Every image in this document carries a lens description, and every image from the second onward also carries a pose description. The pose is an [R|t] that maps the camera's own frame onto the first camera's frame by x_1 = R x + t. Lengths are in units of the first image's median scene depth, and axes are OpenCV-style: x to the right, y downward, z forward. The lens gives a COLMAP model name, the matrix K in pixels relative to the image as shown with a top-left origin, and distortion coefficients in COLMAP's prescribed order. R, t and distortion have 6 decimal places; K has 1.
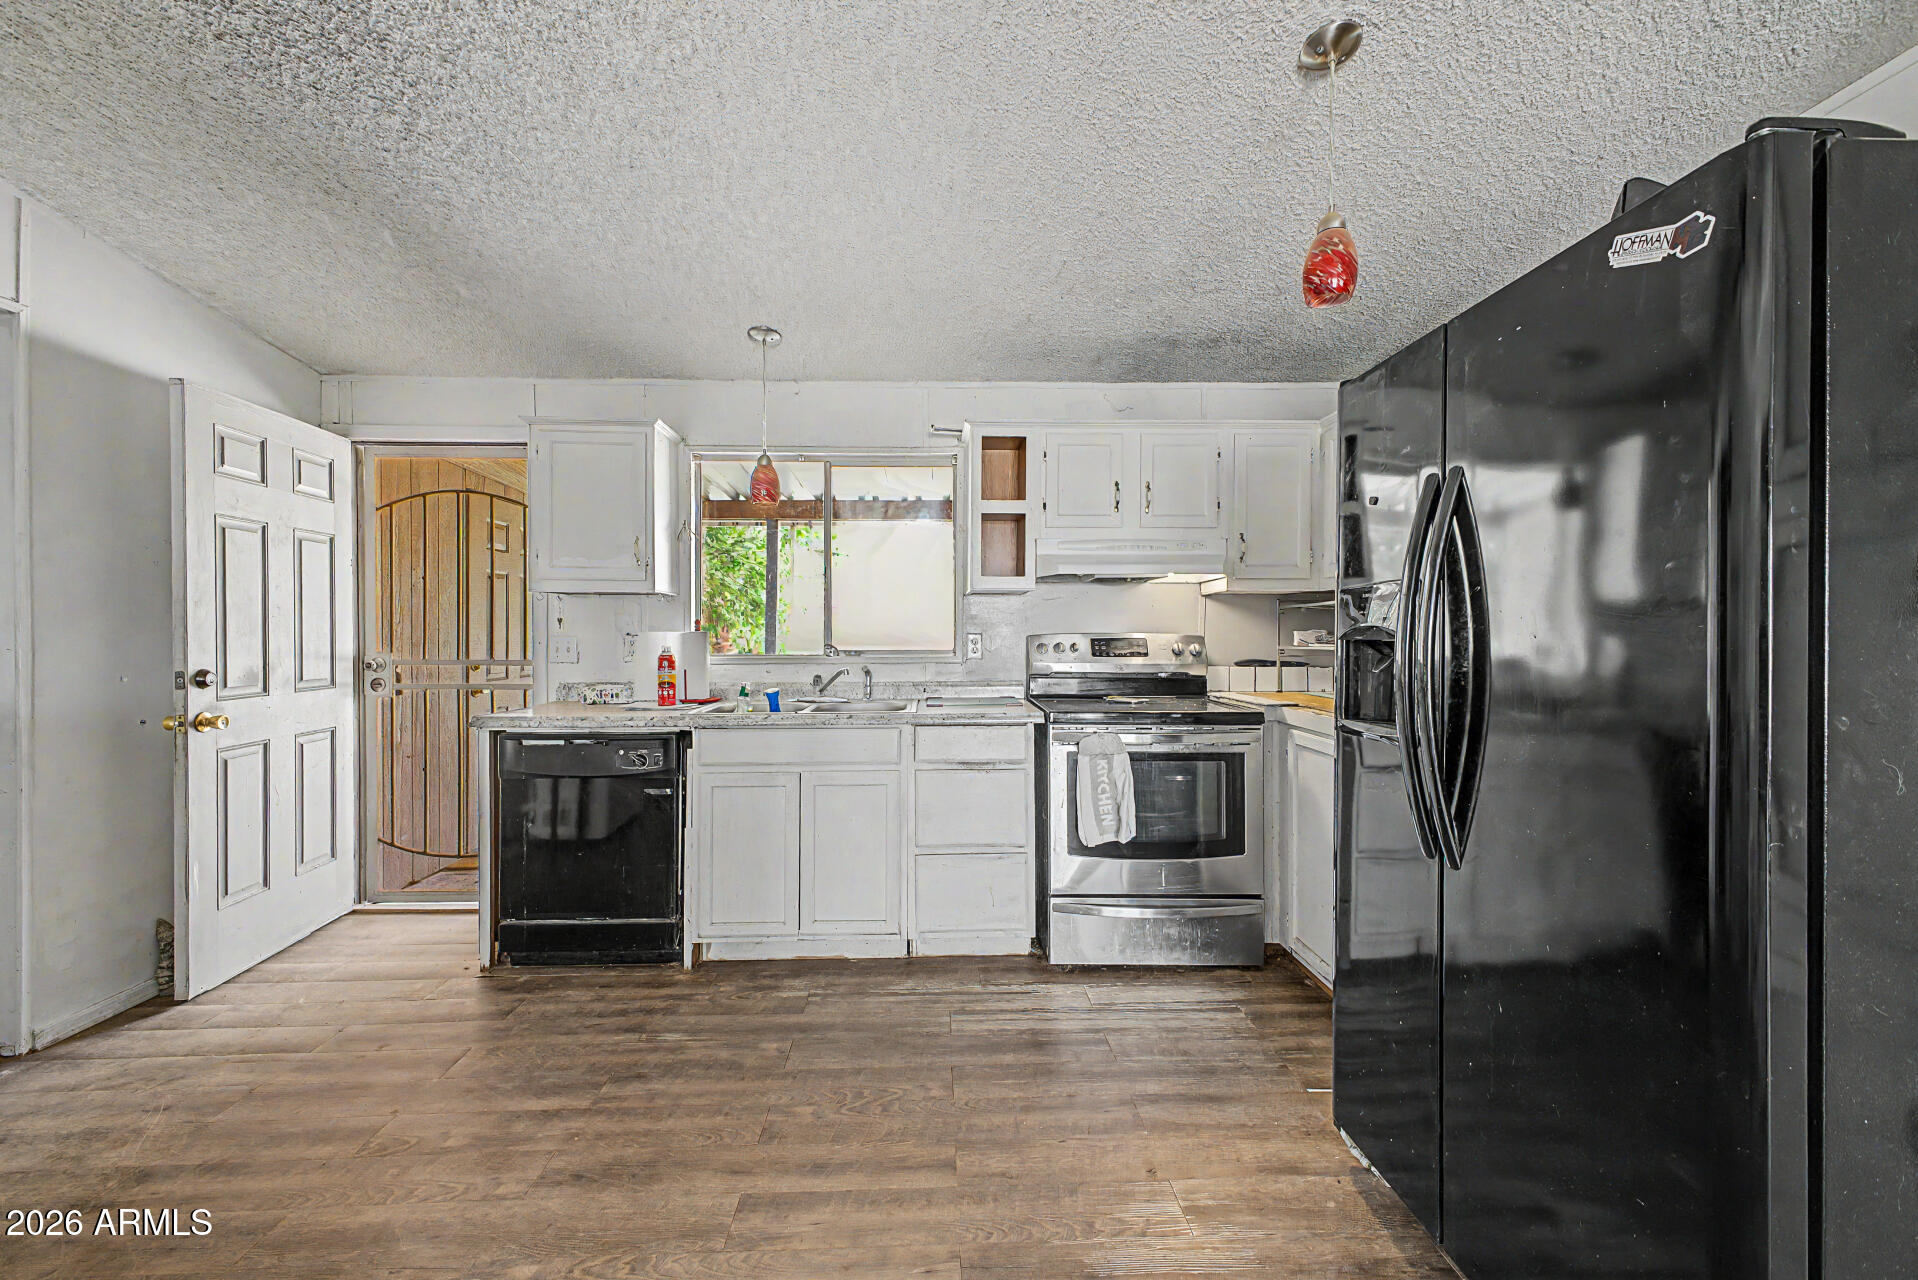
lens RADIAL K [[754.3, 0, 953.0], [0, 754.3, 636.5], [0, 0, 1]] dist [0.015579, -0.004281]
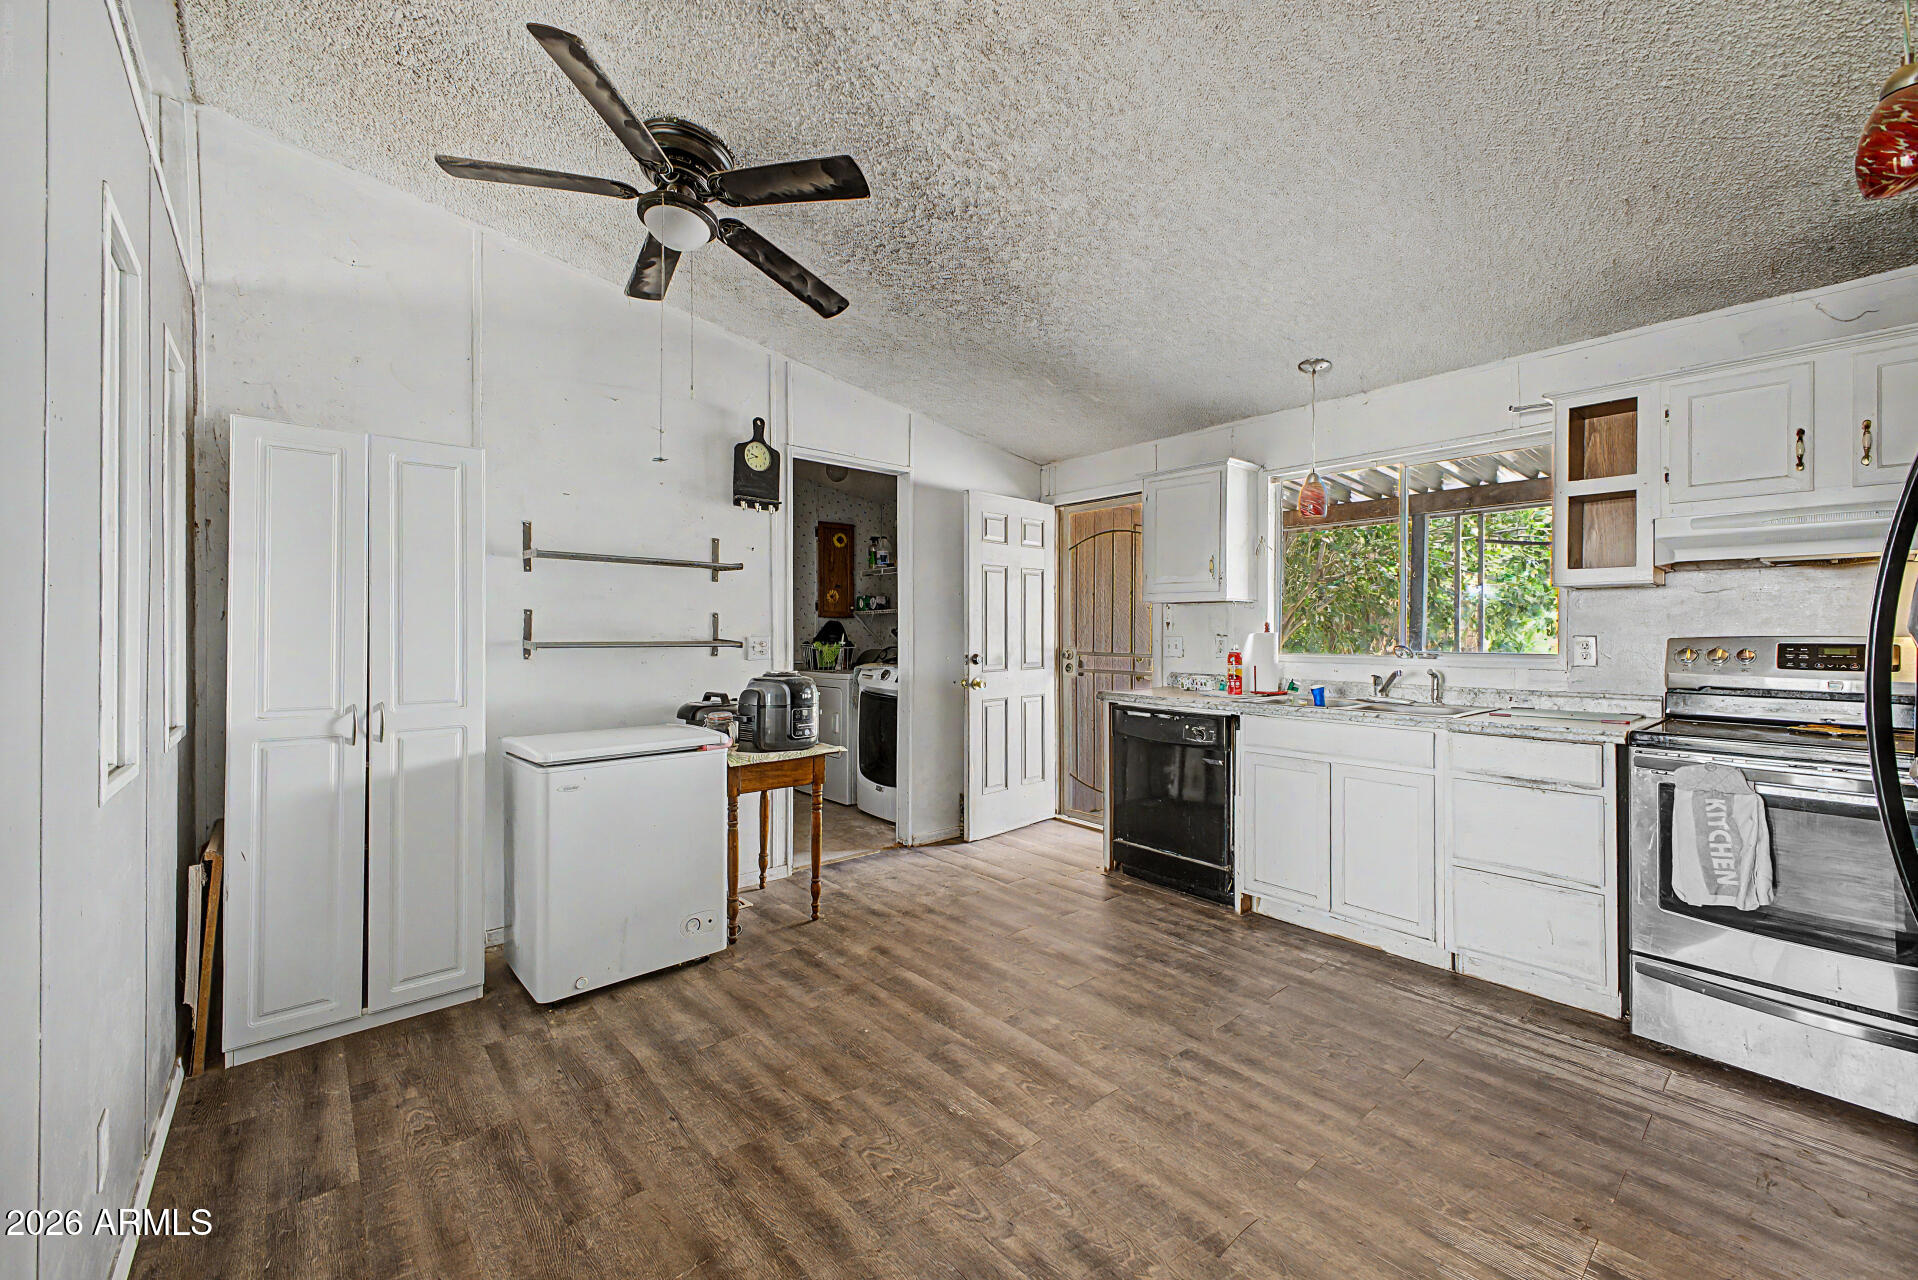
lens RADIAL K [[754.3, 0, 963.4], [0, 754.3, 631.4], [0, 0, 1]] dist [0.015579, -0.004281]
pose [[0.632562, 0.001432, -0.774508, 0.309789], [-0.005489, 0.999981, -0.002635, -0.003665], [0.774490, 0.005918, 0.632559, -0.103900]]
